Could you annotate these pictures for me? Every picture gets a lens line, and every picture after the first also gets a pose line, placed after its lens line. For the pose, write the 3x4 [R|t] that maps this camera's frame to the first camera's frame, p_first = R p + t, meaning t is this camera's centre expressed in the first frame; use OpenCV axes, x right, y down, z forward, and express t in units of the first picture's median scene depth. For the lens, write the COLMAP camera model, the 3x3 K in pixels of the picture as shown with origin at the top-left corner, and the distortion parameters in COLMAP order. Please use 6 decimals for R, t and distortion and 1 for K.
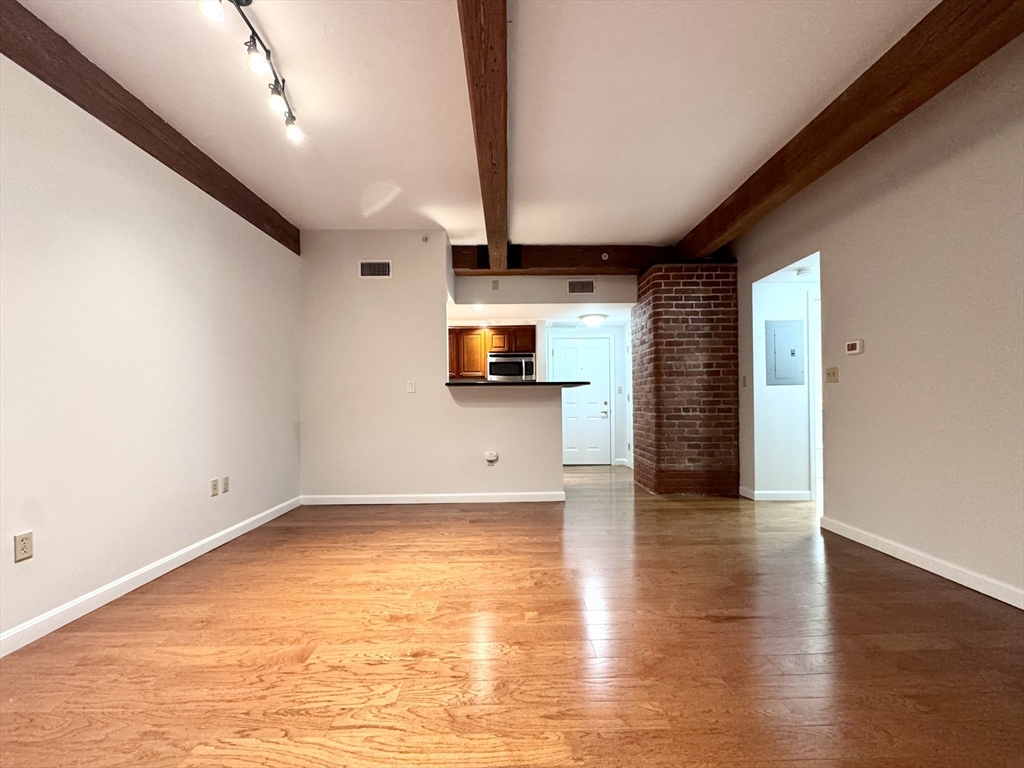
lens RADIAL K [[430.4, 0, 514.4], [0, 430.4, 398.3], [0, 0, 1]] dist [-0.001324, -0.000139]
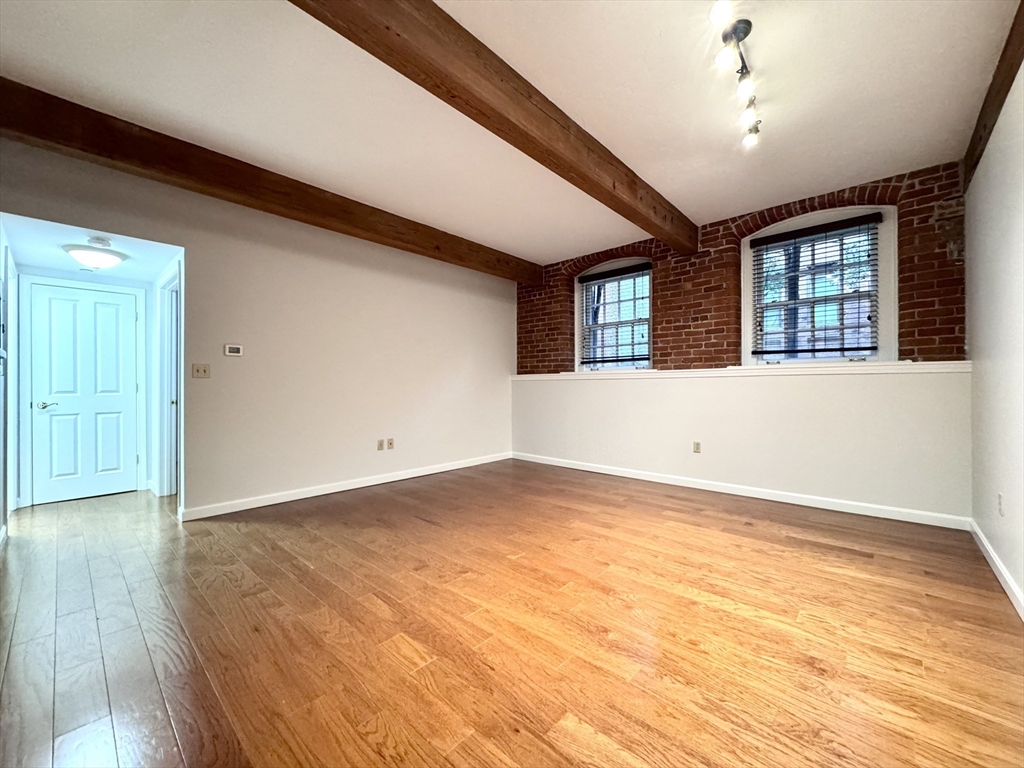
lens RADIAL K [[408.1, 0, 515.2], [0, 408.1, 382.9], [0, 0, 1]] dist [-0.002170, 0.000077]
pose [[-0.734242, 0.019729, 0.678602, -0.372046], [0.008850, 0.999771, -0.019491, 0.001258], [-0.678831, -0.008305, -0.734248, 0.869961]]
